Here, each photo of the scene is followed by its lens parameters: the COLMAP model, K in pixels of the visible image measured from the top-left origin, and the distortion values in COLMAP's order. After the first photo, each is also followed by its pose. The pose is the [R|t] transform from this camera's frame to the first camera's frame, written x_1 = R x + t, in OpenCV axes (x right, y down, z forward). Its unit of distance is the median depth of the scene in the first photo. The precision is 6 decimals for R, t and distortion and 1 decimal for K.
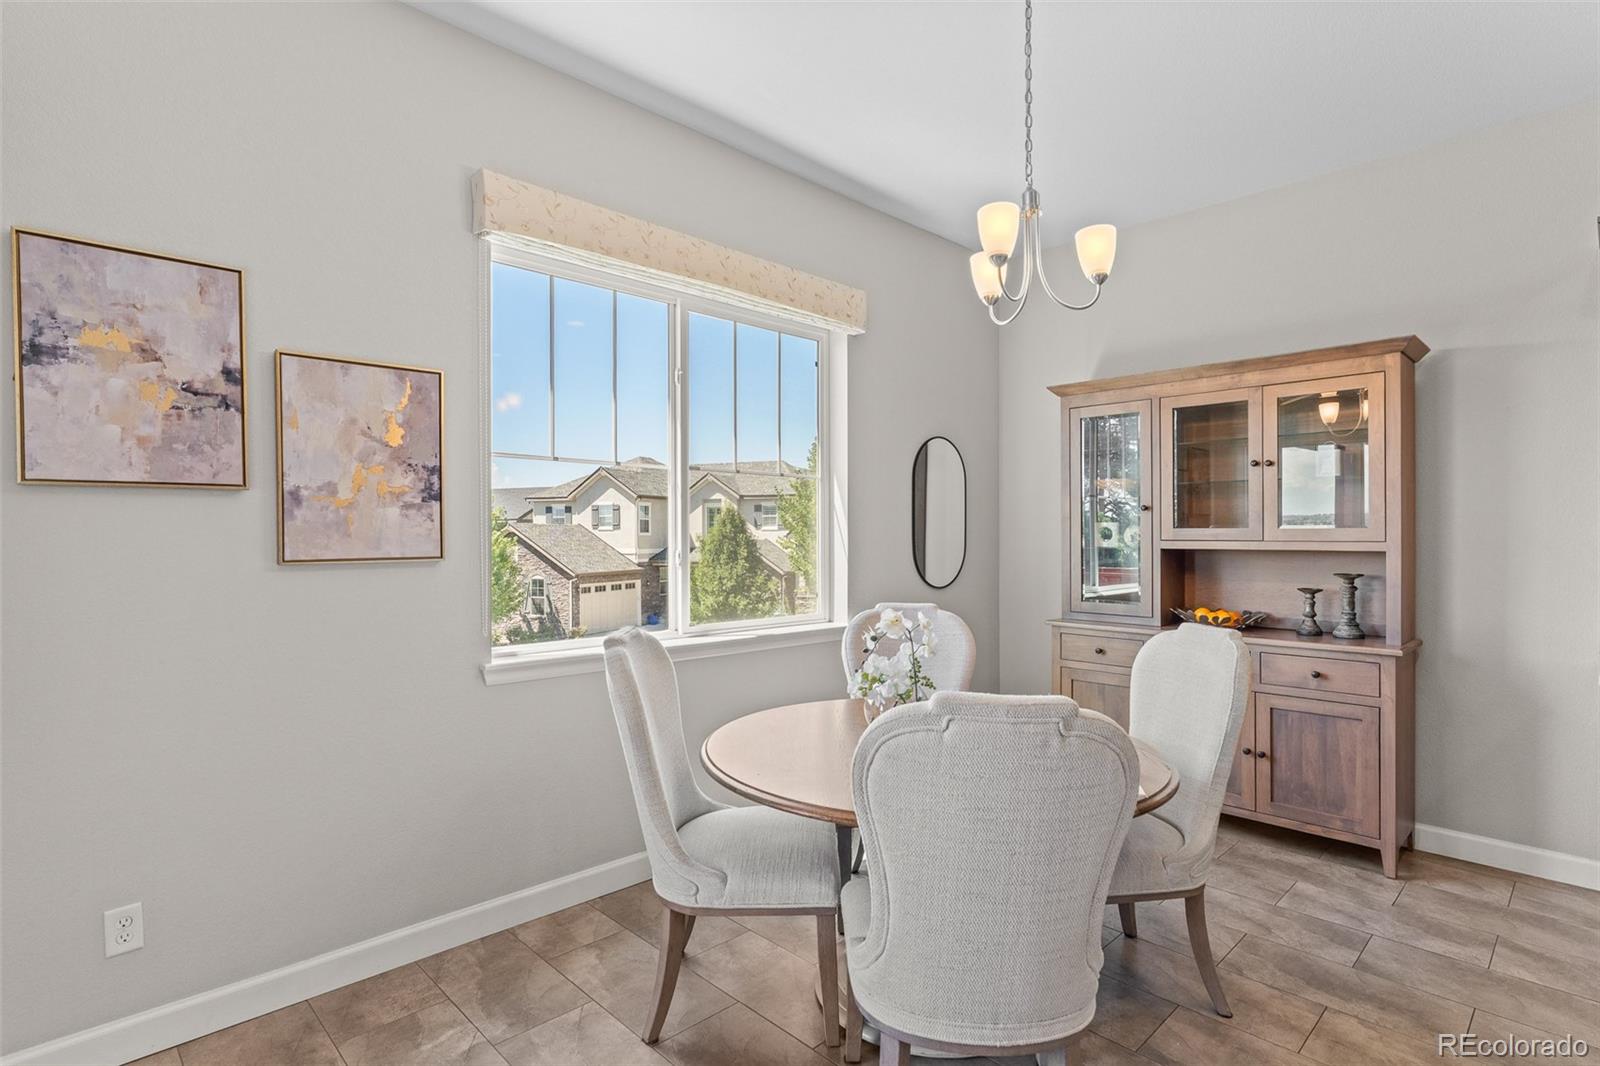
lens RADIAL K [[801.5, 0, 797.0], [0, 801.5, 534.6], [0, 0, 1]] dist [0.004946, -0.001289]
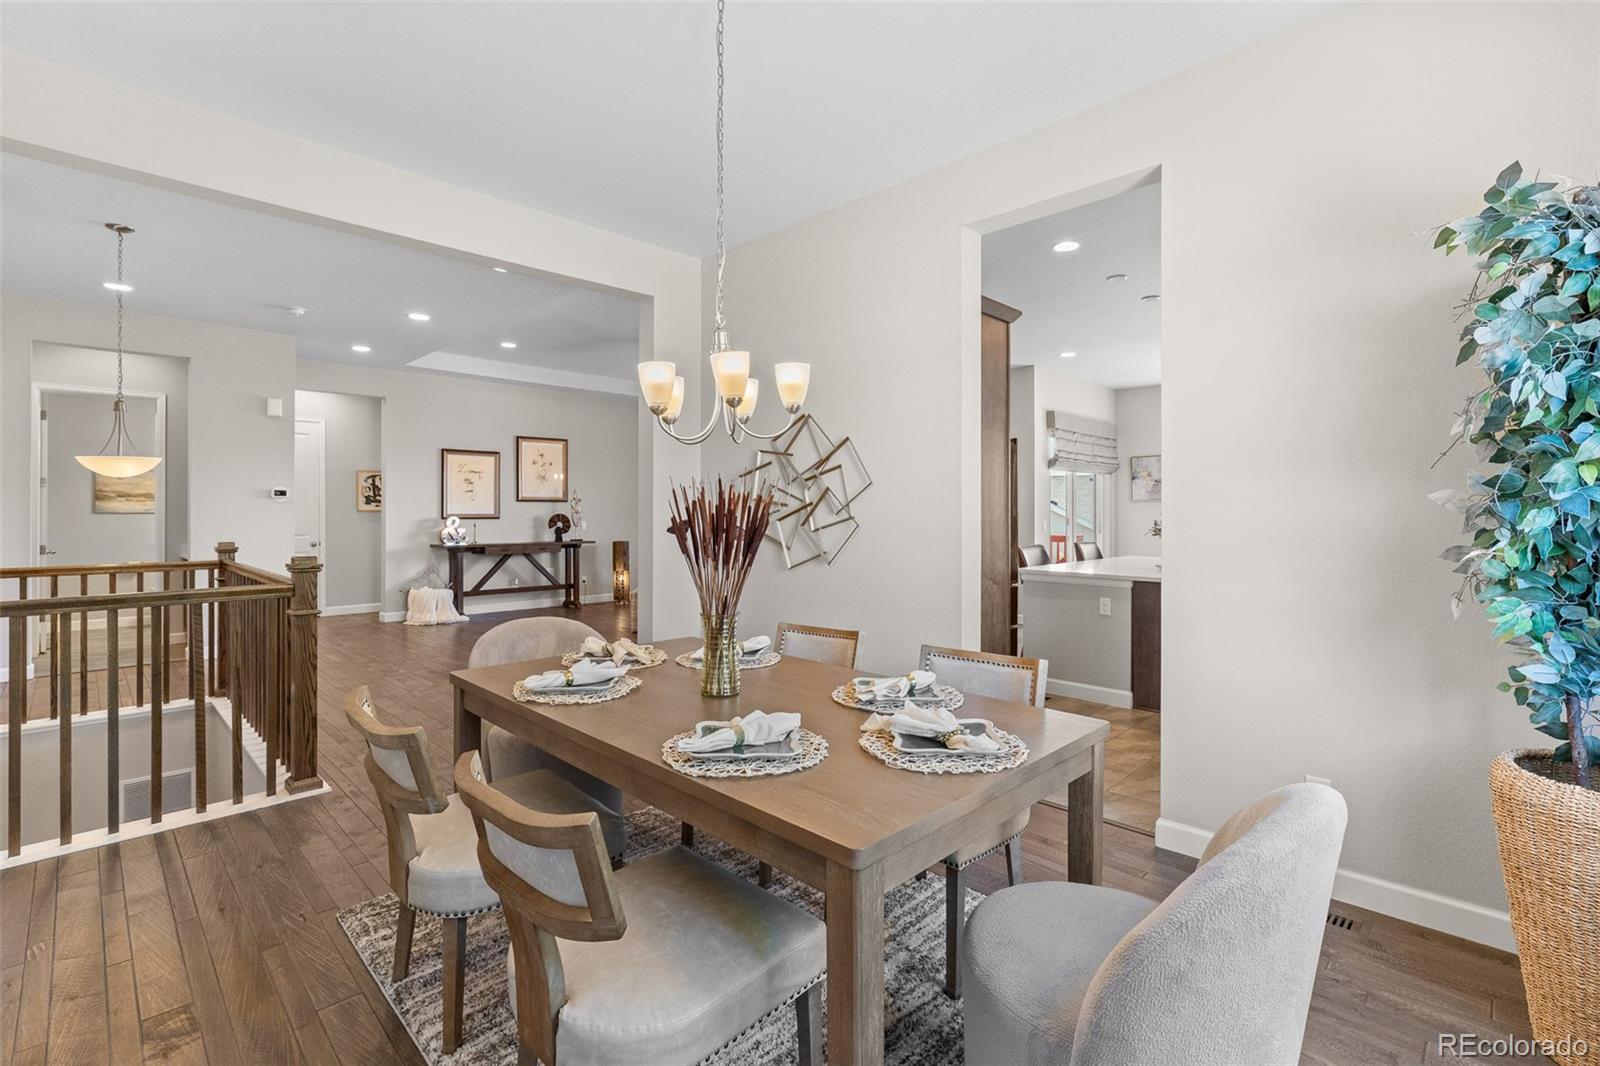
lens RADIAL K [[736.4, 0, 800.6], [0, 736.4, 511.5], [0, 0, 1]] dist [-0.009480, 0.003953]
pose [[0.027737, -0.000301, -0.999615, 2.387986], [0.002109, 0.999998, -0.000243, 0.005516], [0.999613, -0.002102, 0.027737, -0.860183]]
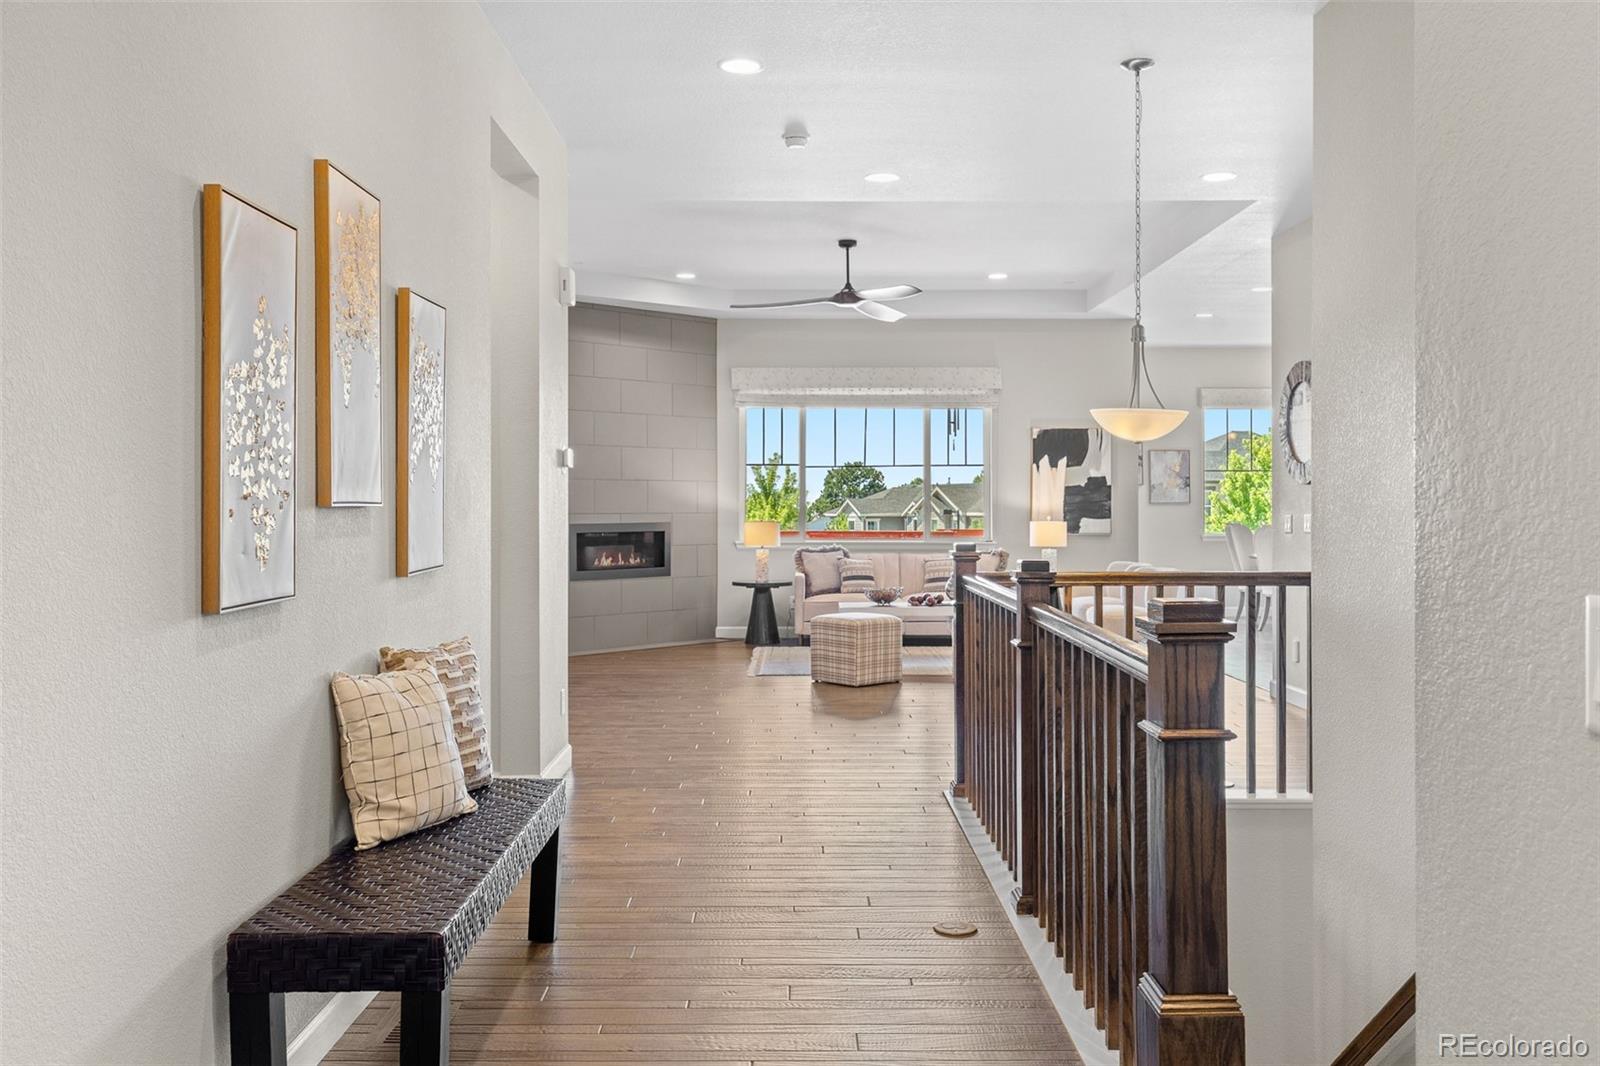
lens RADIAL K [[1389.0, 0, 812.2], [0, 1389.0, 483.4], [0, 0, 1]] dist [0.010501, 0.006534]
pose [[0.731076, -0.009919, -0.682224, 1.879952], [0.001780, 0.999919, -0.012630, 0.013336], [0.682294, 0.008019, 0.731034, -3.438225]]
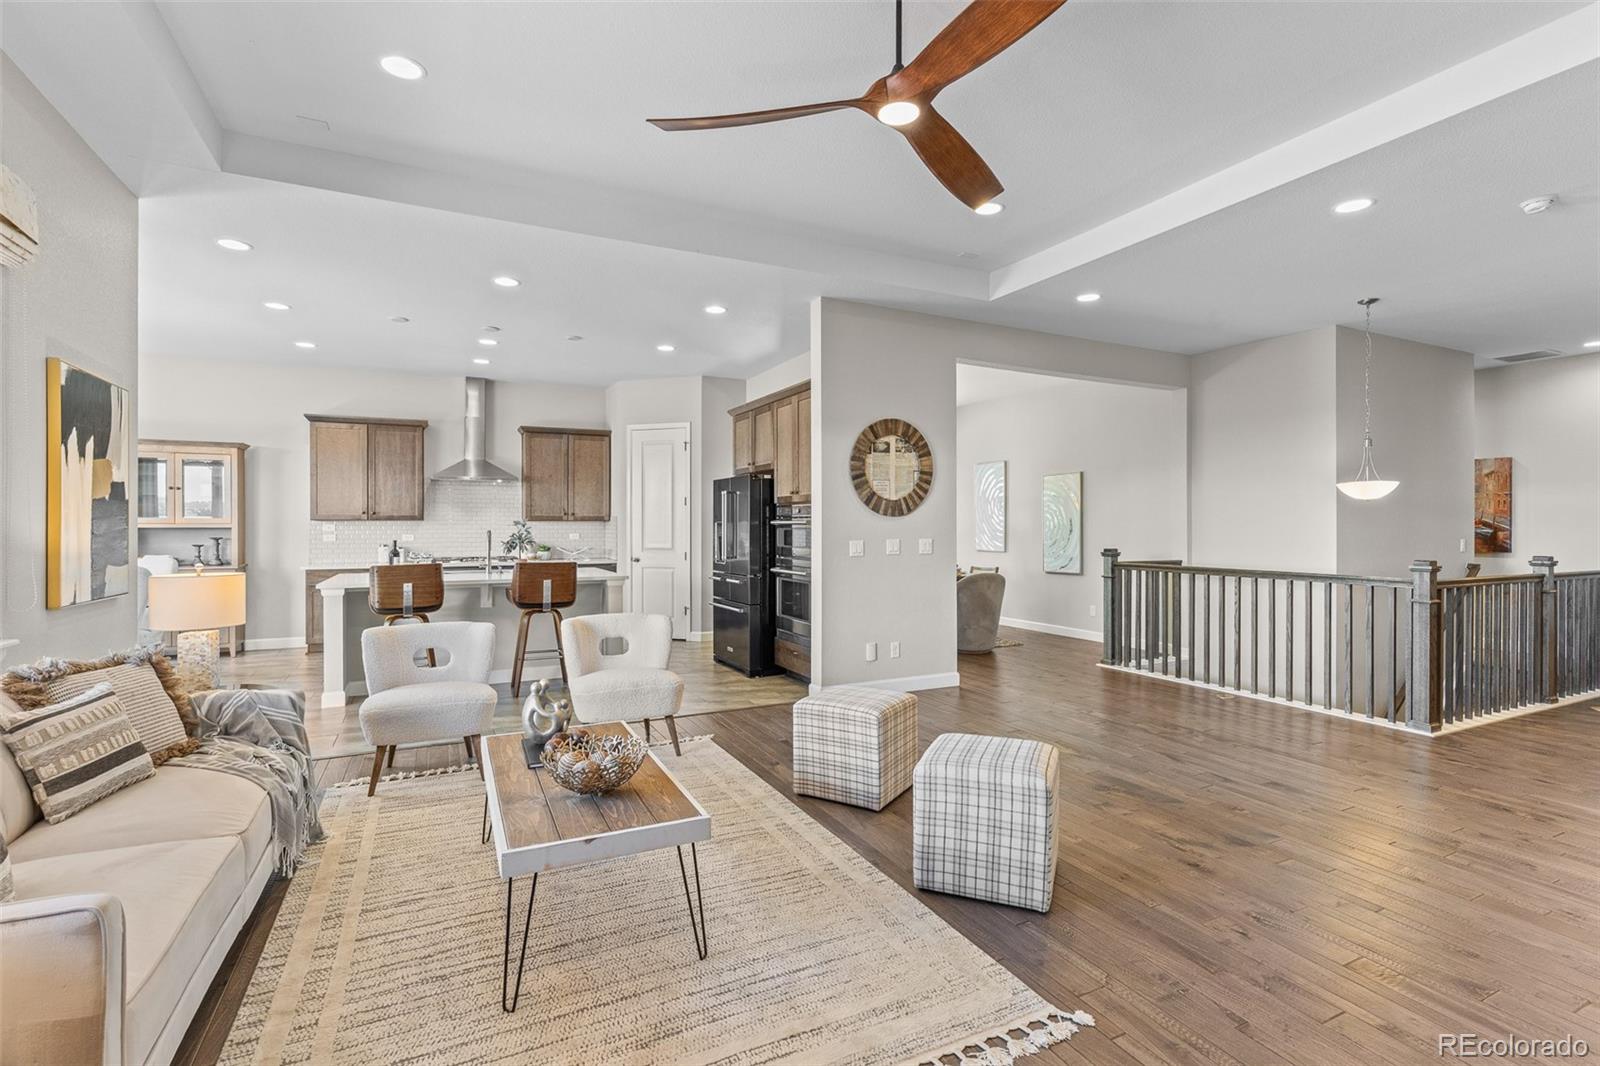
lens RADIAL K [[736.4, 0, 802.1], [0, 736.4, 529.6], [0, 0, 1]] dist [-0.009480, 0.003953]
pose [[0.296603, -0.006950, 0.954975, -0.870370], [-0.003914, 0.999956, 0.008493, 0.001021], [-0.954993, -0.006257, 0.296563, -1.300507]]
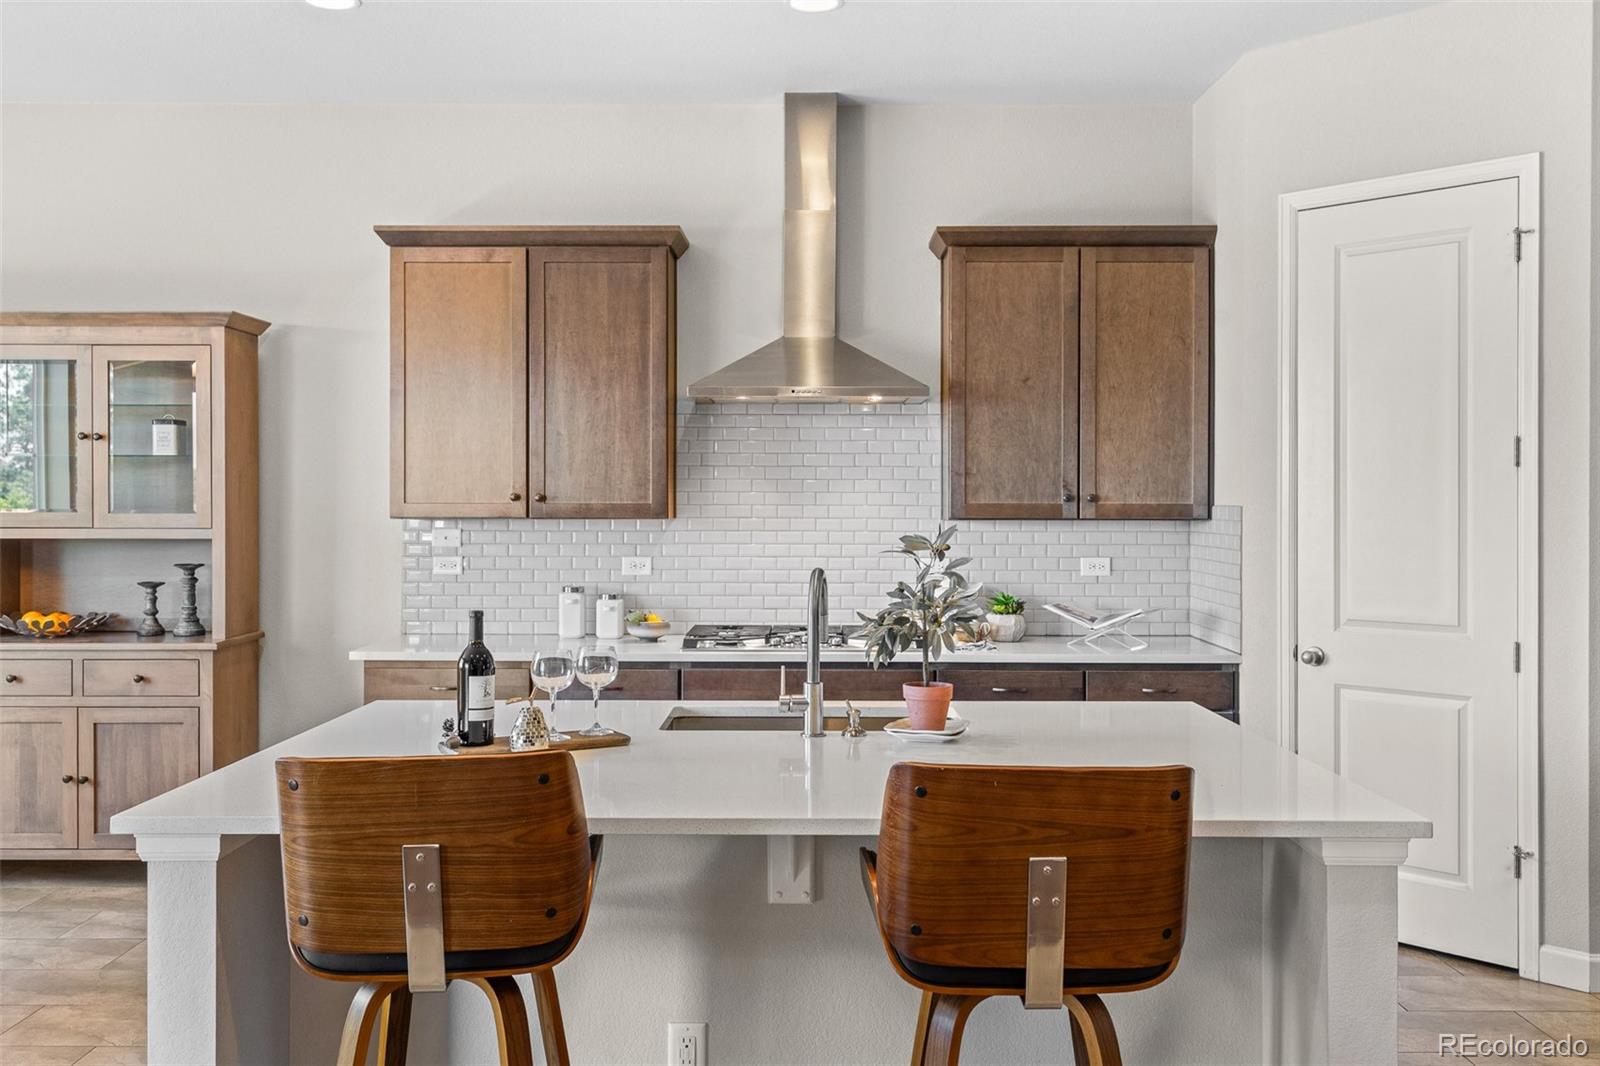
lens RADIAL K [[1389.0, 0, 803.7], [0, 1389.0, 500.9], [0, 0, 1]] dist [0.010501, 0.006534]
pose [[0.695727, 0.002606, 0.718302, 0.049929], [-0.003935, 0.999992, 0.000184, -0.025215], [-0.718296, -0.002955, 0.695732, -0.591132]]
